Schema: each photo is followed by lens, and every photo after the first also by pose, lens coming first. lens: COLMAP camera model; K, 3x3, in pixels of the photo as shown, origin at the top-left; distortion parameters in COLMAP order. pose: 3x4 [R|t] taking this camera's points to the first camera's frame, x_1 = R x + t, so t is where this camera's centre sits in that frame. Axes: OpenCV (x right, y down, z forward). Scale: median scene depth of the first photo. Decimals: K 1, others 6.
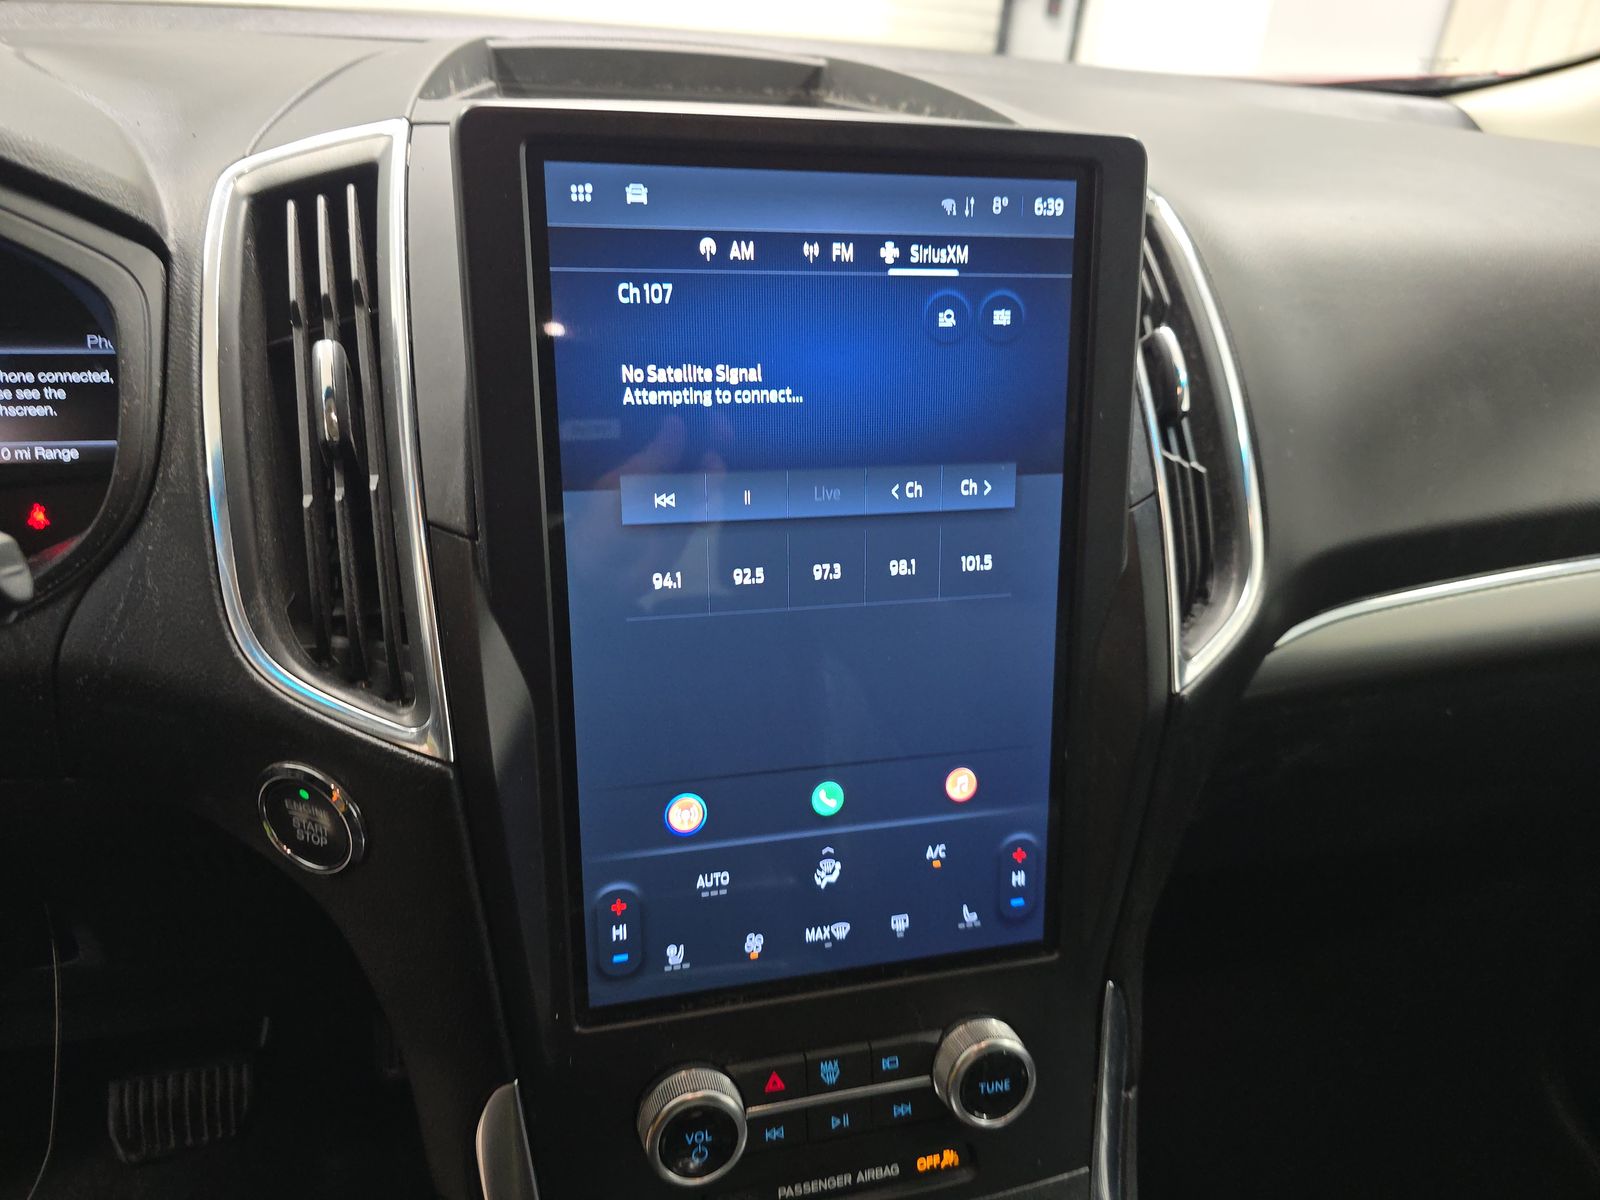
lens RADIAL K [[1073.8, 0, 793.1], [0, 1073.8, 614.5], [0, 0, 1]] dist [0.028420, -0.015232]
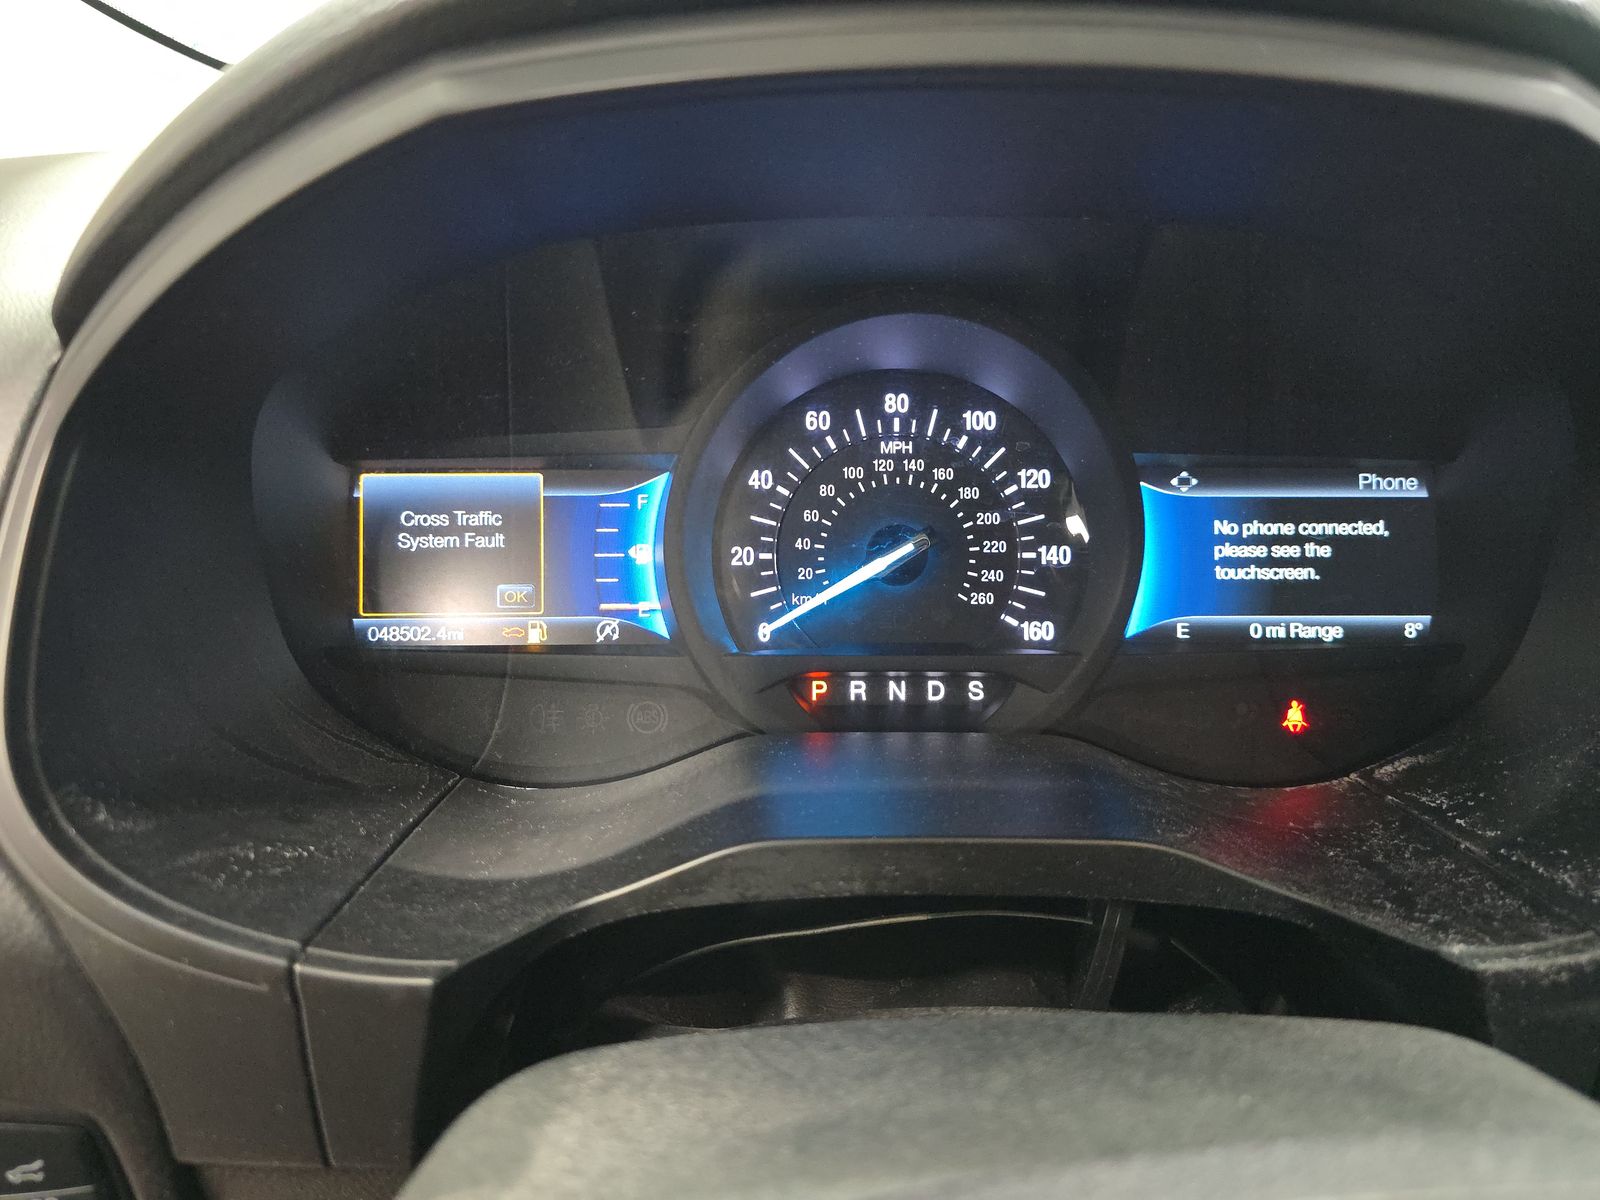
lens RADIAL K [[1073.8, 0, 788.8], [0, 1073.8, 599.8], [0, 0, 1]] dist [0.028420, -0.015232]
pose [[0.967656, 0.027718, -0.250744, -0.937251], [-0.059026, 0.991232, -0.118214, -0.069564], [0.245269, 0.129191, 0.960808, 0.234866]]
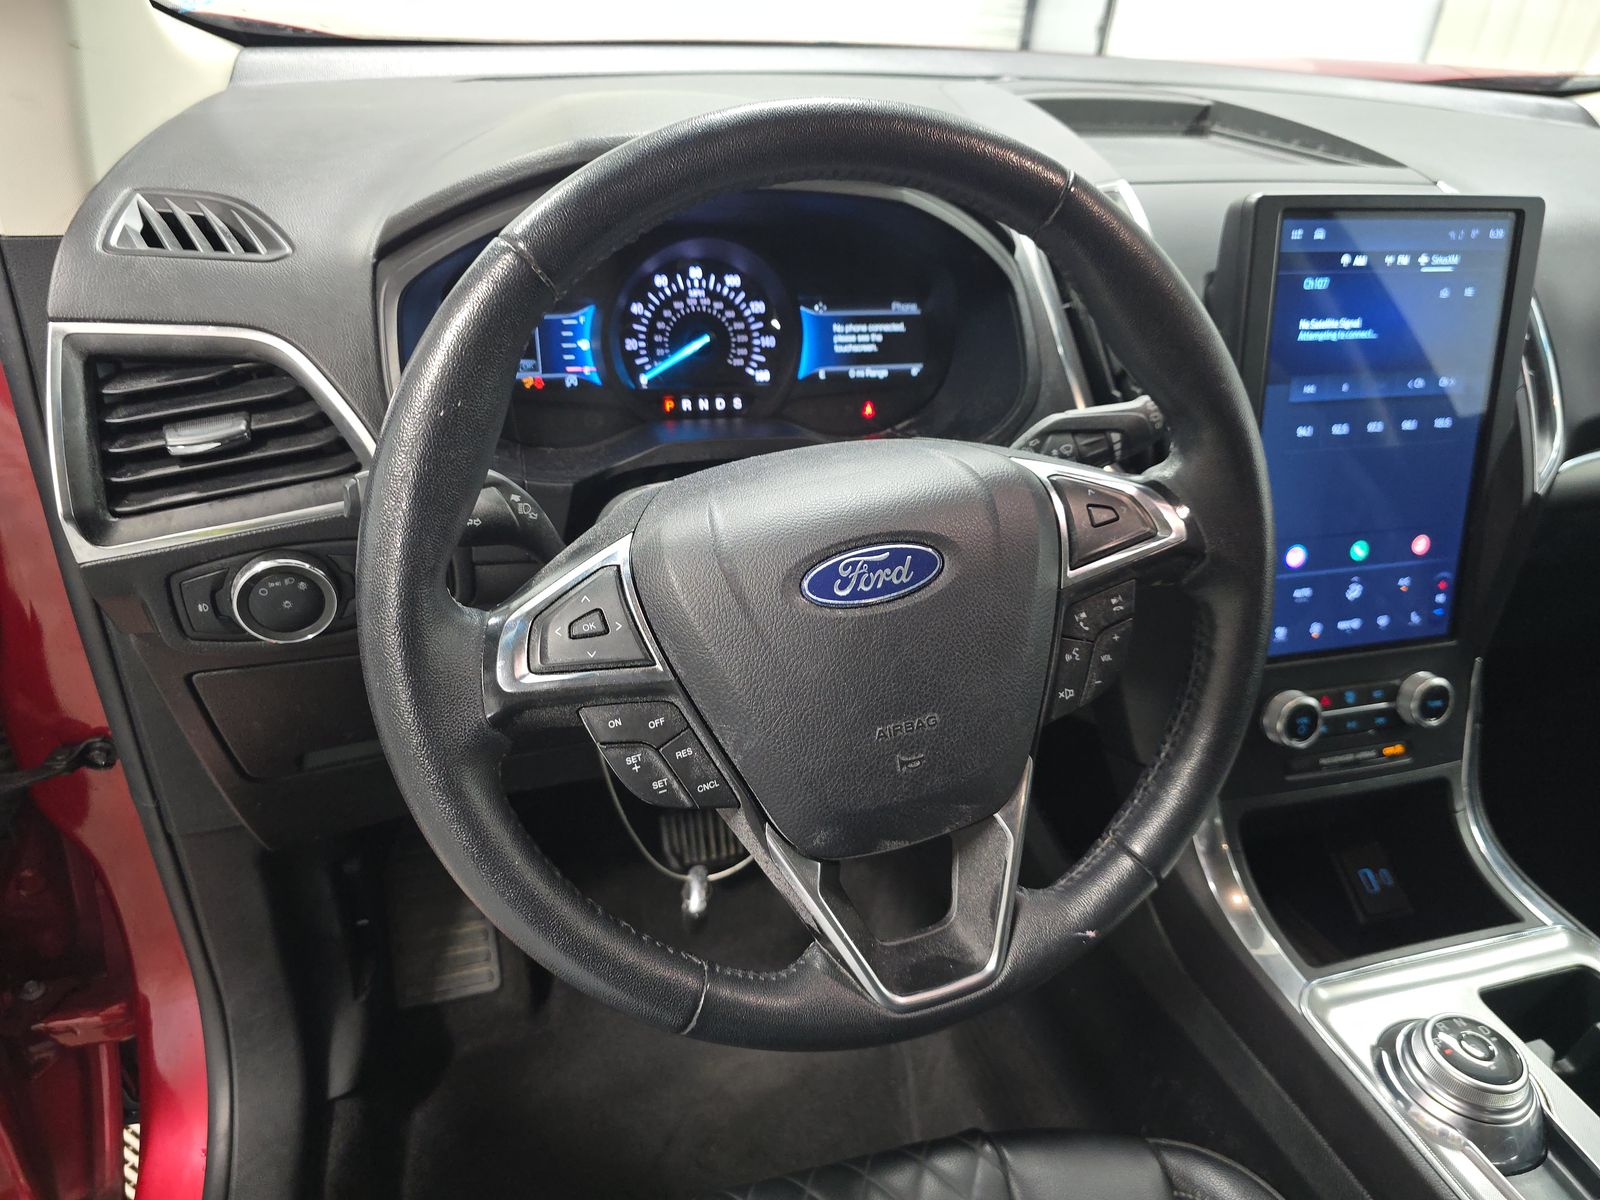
lens RADIAL K [[1073.8, 0, 835.1], [0, 1073.8, 618.8], [0, 0, 1]] dist [0.028420, -0.015232]
pose [[0.998753, -0.019134, 0.046114, -0.926524], [0.016037, 0.997650, 0.066615, 0.141635], [-0.047280, -0.065792, 0.996713, -0.814483]]
